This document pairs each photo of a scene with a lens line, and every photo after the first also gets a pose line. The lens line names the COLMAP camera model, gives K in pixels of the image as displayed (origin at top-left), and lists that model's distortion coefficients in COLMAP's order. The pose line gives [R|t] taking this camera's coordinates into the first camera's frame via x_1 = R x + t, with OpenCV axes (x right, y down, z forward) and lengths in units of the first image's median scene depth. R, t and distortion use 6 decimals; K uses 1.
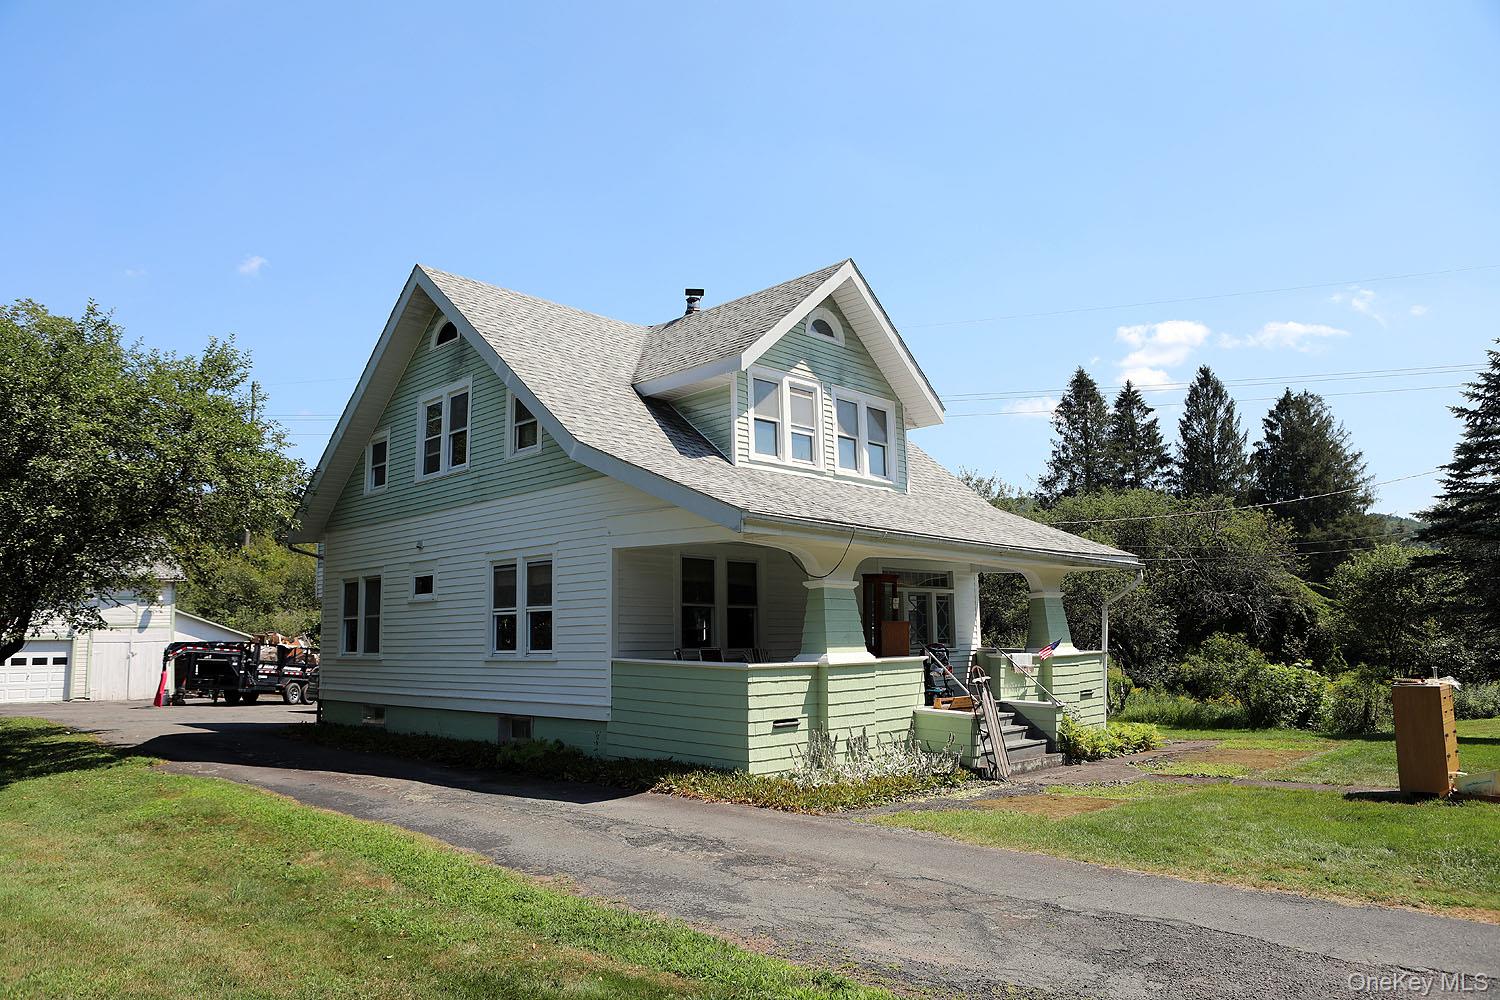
lens RADIAL K [[976.5, 0, 800.0], [0, 976.5, 499.7], [0, 0, 1]] dist [-0.002579, -0.000030]
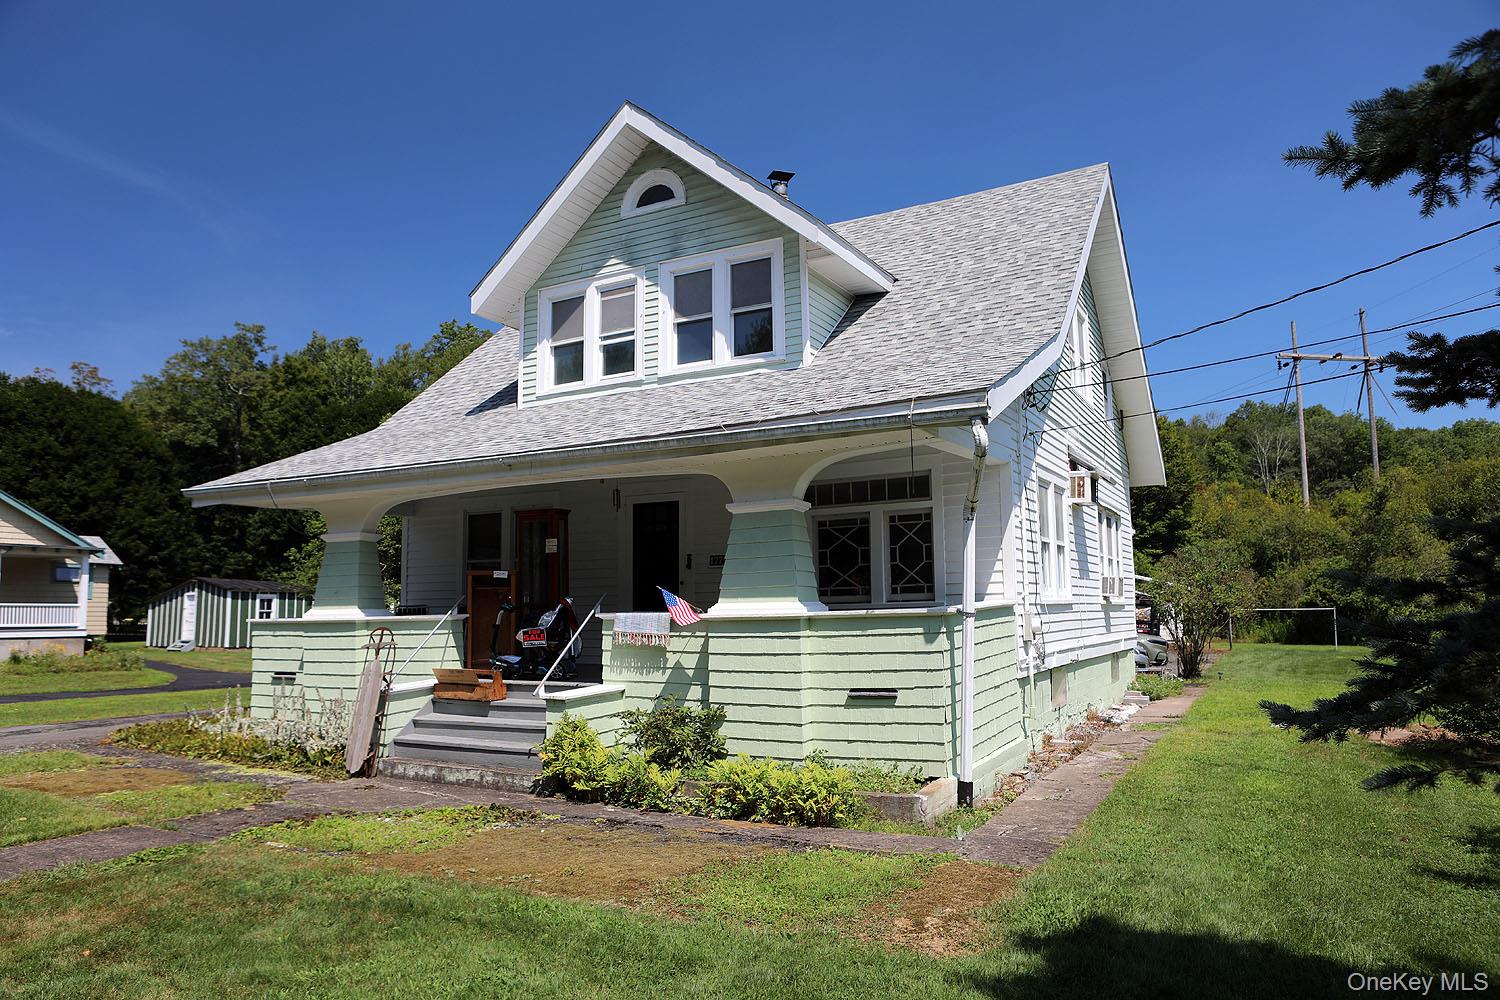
lens RADIAL K [[976.5, 0, 800.0], [0, 976.5, 499.7], [0, 0, 1]] dist [-0.002579, -0.000030]
pose [[0.268106, -0.084504, -0.959676, 0.811247], [0.157363, 0.986608, -0.042913, 0.121654], [0.950451, -0.139512, 0.277813, 0.881899]]
